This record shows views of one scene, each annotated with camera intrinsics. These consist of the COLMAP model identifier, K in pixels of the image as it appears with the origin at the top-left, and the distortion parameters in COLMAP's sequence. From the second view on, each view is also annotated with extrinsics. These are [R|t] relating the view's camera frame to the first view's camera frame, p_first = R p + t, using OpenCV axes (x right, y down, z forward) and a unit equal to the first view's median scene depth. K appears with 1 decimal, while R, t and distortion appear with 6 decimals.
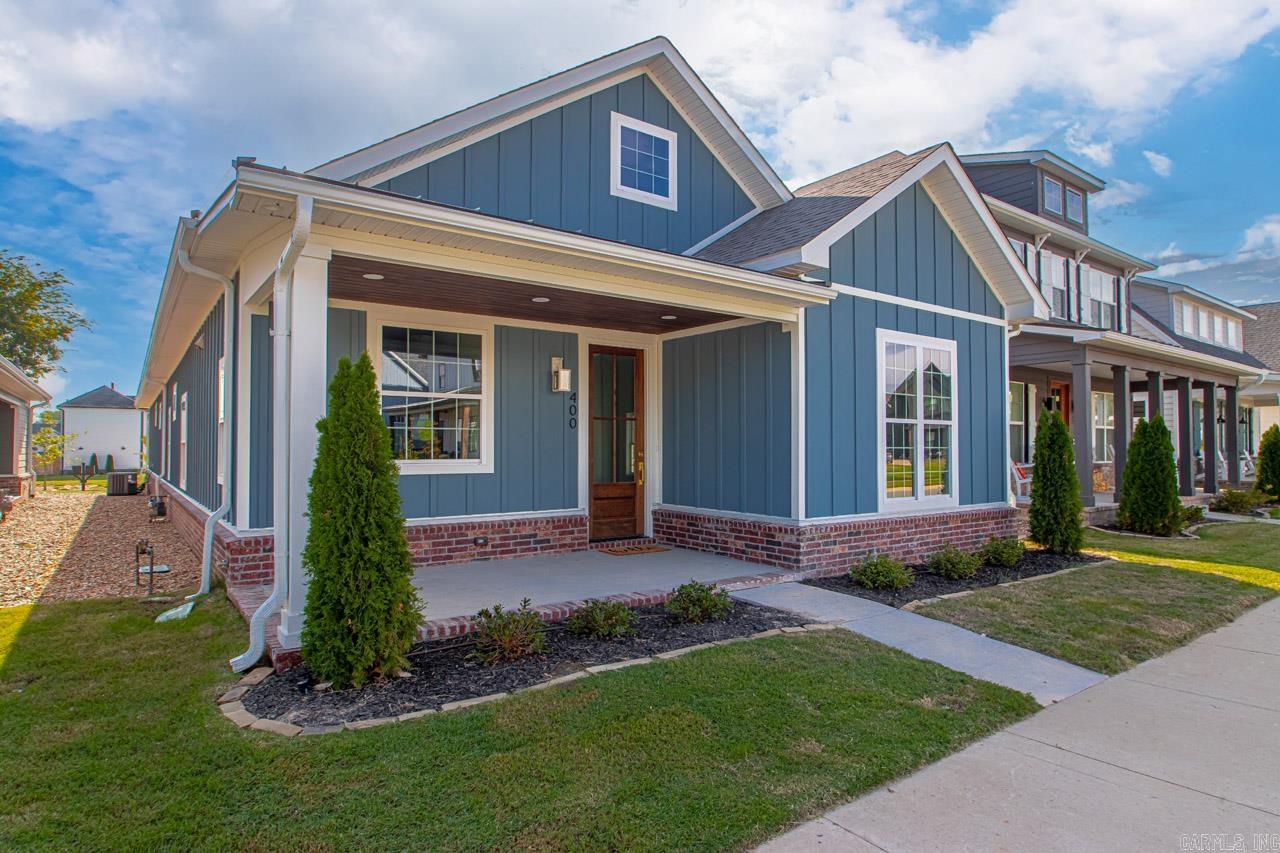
lens RADIAL K [[737.0, 0, 635.5], [0, 737.0, 435.8], [0, 0, 1]] dist [-0.010520, -0.001123]
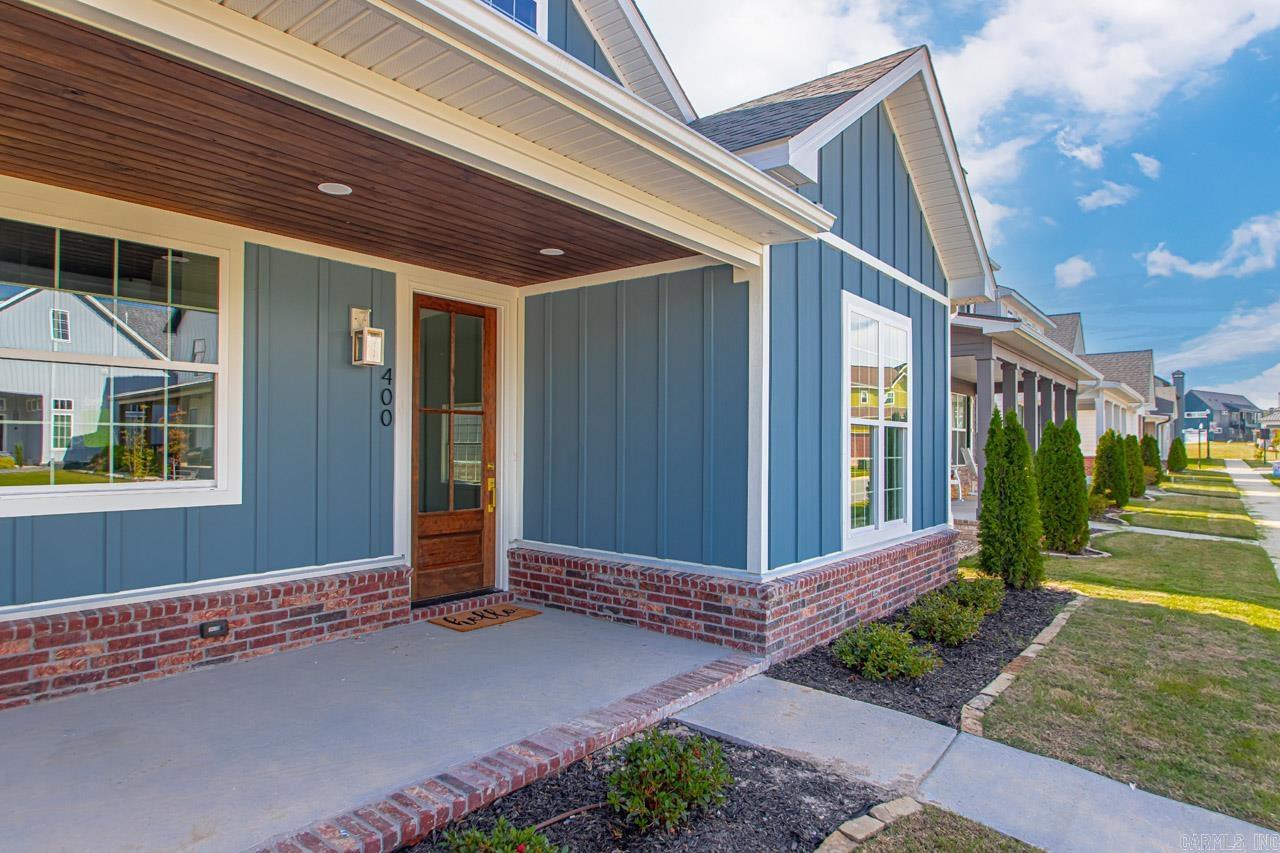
lens RADIAL K [[737.0, 0, 635.5], [0, 737.0, 435.8], [0, 0, 1]] dist [-0.010520, -0.001123]
pose [[0.962450, 0.008918, 0.271312, -0.052826], [-0.010660, 0.999931, 0.004948, -0.007576], [-0.271249, -0.007654, 0.962479, 0.362462]]
